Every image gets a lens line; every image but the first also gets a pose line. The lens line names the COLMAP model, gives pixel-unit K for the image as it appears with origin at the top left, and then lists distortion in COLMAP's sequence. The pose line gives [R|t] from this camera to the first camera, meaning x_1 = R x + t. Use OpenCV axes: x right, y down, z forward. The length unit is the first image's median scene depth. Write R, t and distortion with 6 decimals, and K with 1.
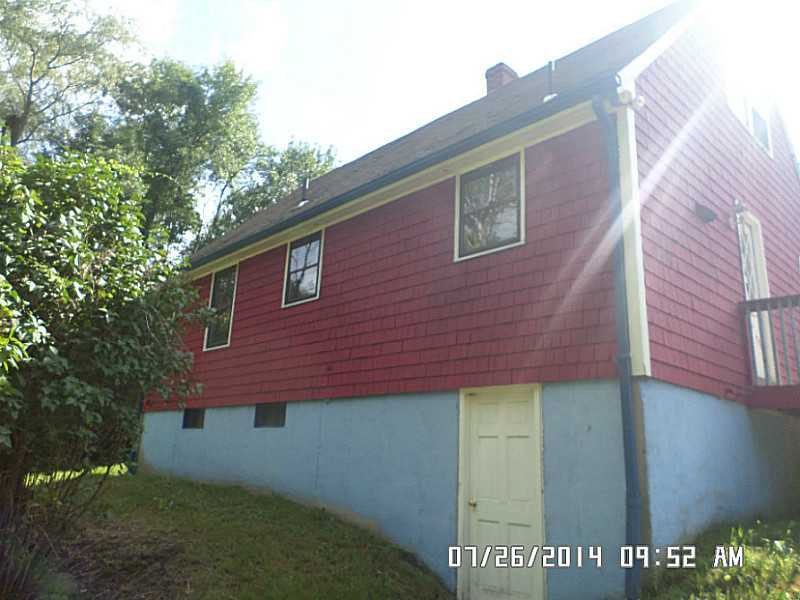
lens RADIAL K [[612.8, 0, 400.0], [0, 612.8, 300.0], [0, 0, 1]] dist [-0.015152, -0.008434]
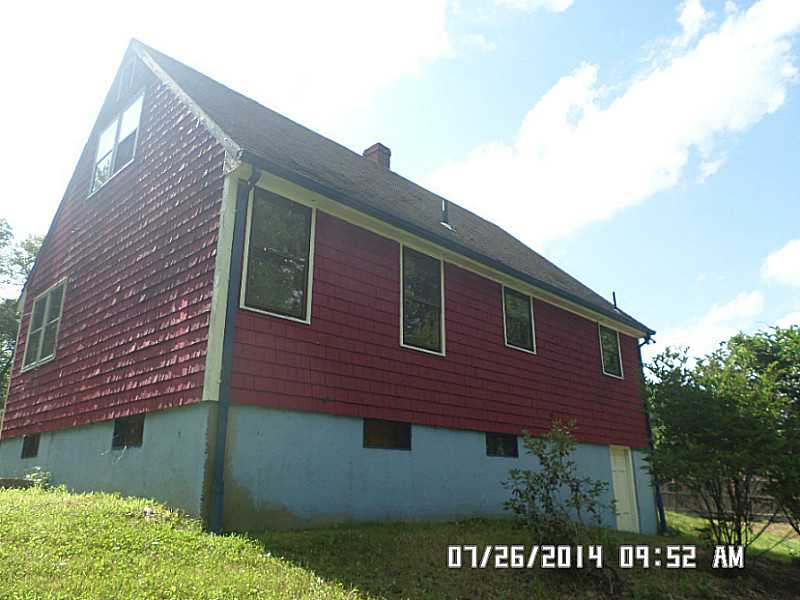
lens RADIAL K [[612.8, 0, 400.0], [0, 612.8, 300.0], [0, 0, 1]] dist [-0.015152, -0.008434]
pose [[-0.042205, 0.263997, 0.963600, -1.114647], [-0.260192, 0.928275, -0.265715, 0.244956], [-0.964634, -0.261936, 0.029512, 1.050977]]
